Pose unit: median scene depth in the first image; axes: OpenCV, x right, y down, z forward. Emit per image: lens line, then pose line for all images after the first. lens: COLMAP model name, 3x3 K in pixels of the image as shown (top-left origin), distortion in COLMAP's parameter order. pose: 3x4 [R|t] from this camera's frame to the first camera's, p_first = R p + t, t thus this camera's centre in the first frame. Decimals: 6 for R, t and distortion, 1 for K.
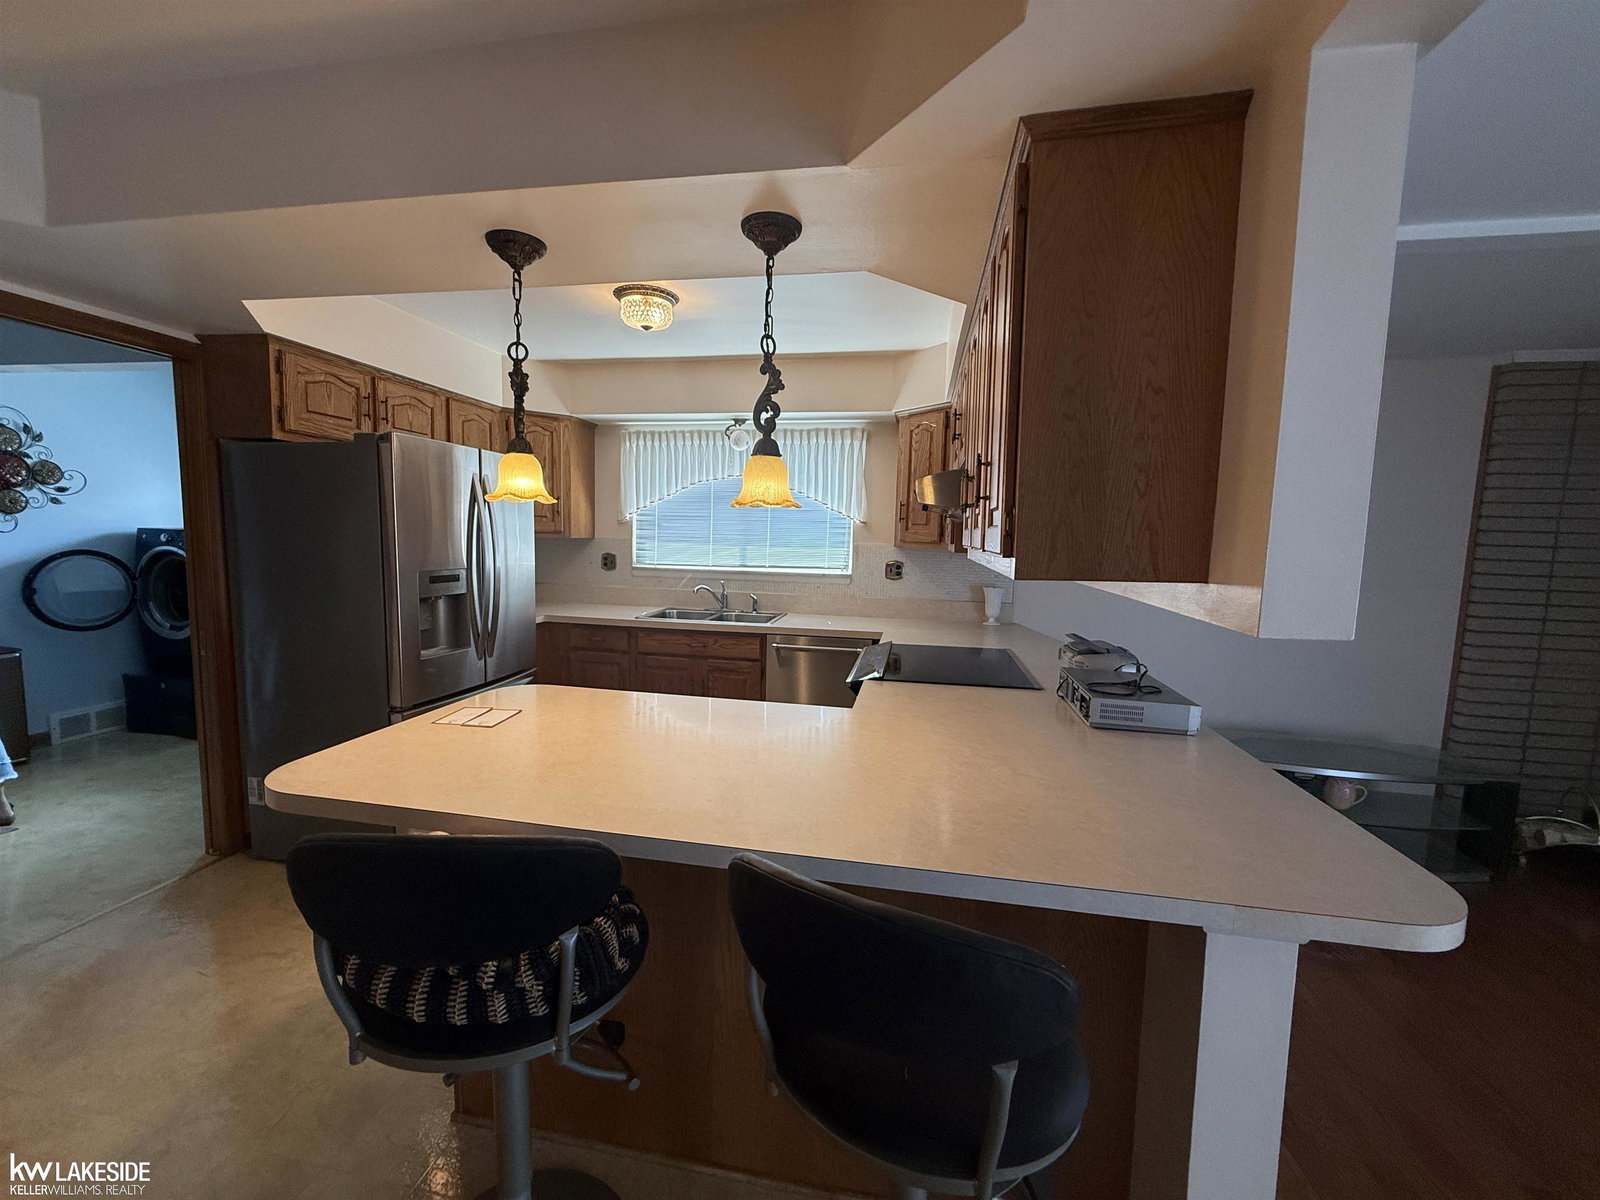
lens RADIAL K [[635.1, 0, 796.8], [0, 635.1, 601.7], [0, 0, 1]] dist [-0.001781, -0.000086]
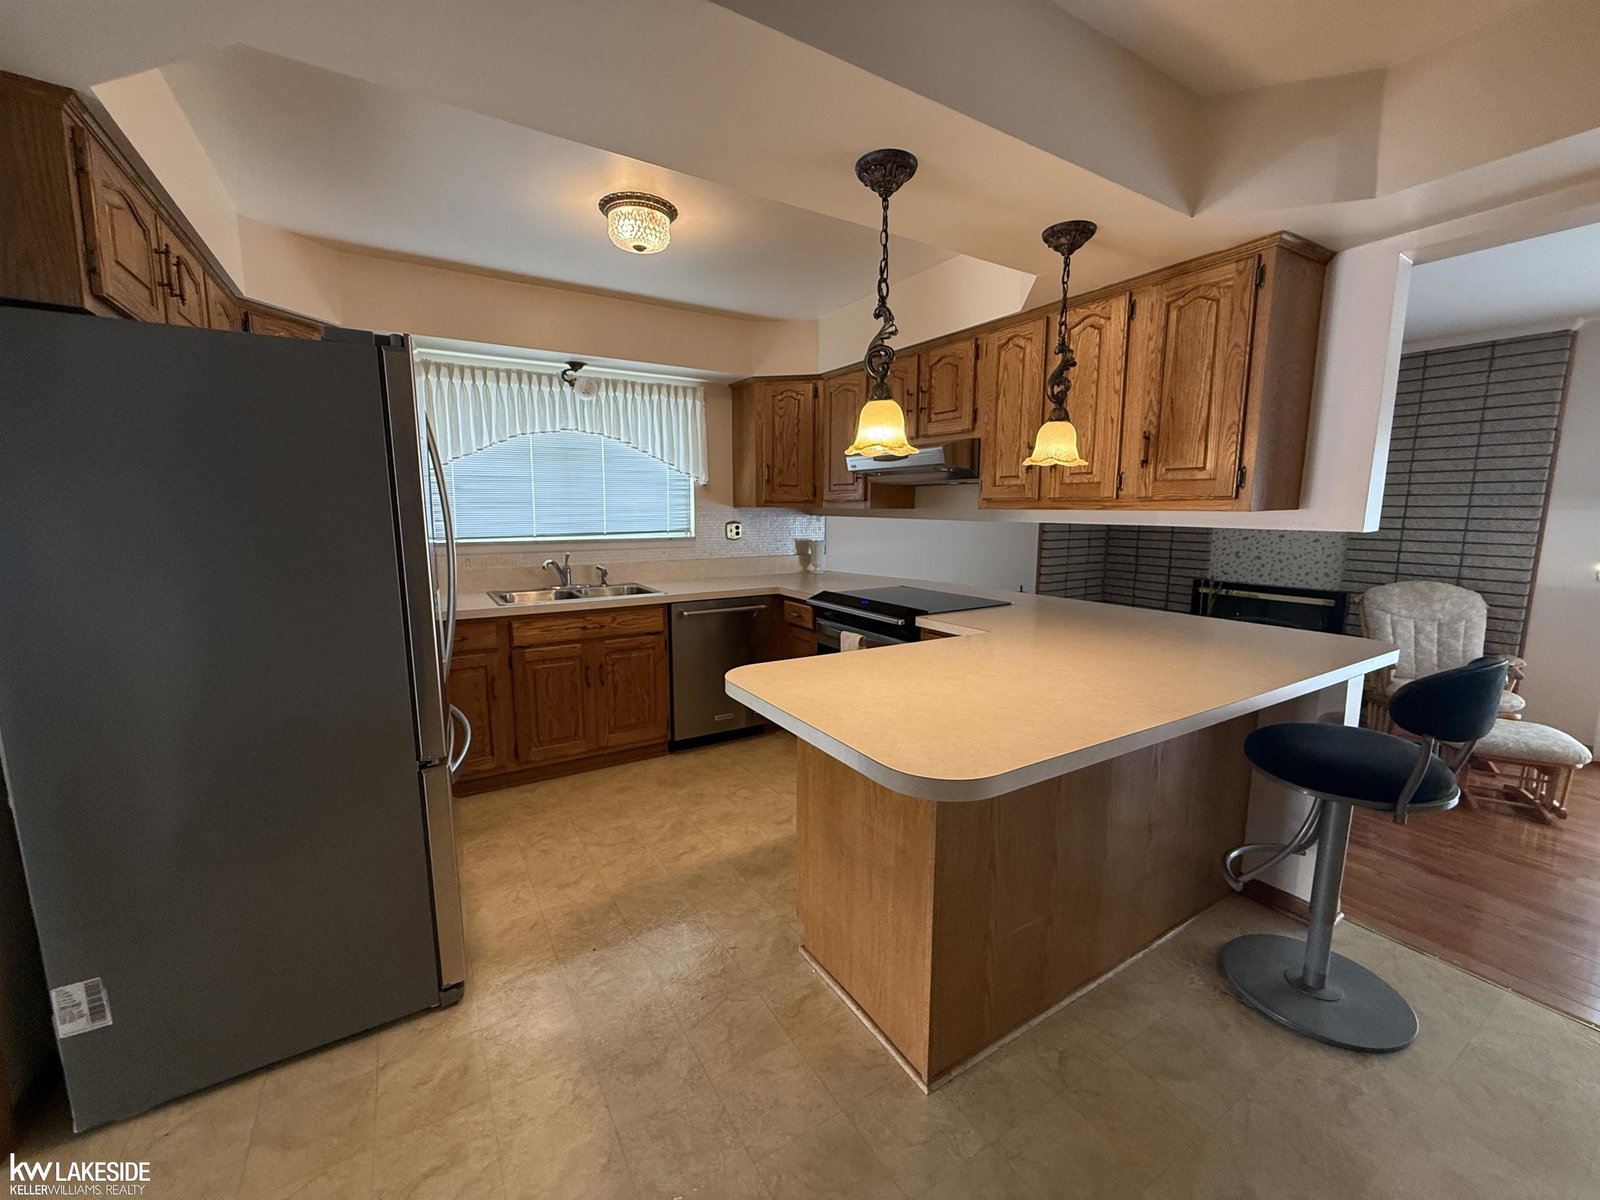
lens RADIAL K [[635.1, 0, 791.8], [0, 635.1, 597.5], [0, 0, 1]] dist [-0.001781, -0.000086]
pose [[0.744190, -0.116266, 0.657771, -0.566857], [0.086916, 0.993218, 0.077224, -0.014921], [-0.662289, -0.000298, 0.749249, 0.190338]]
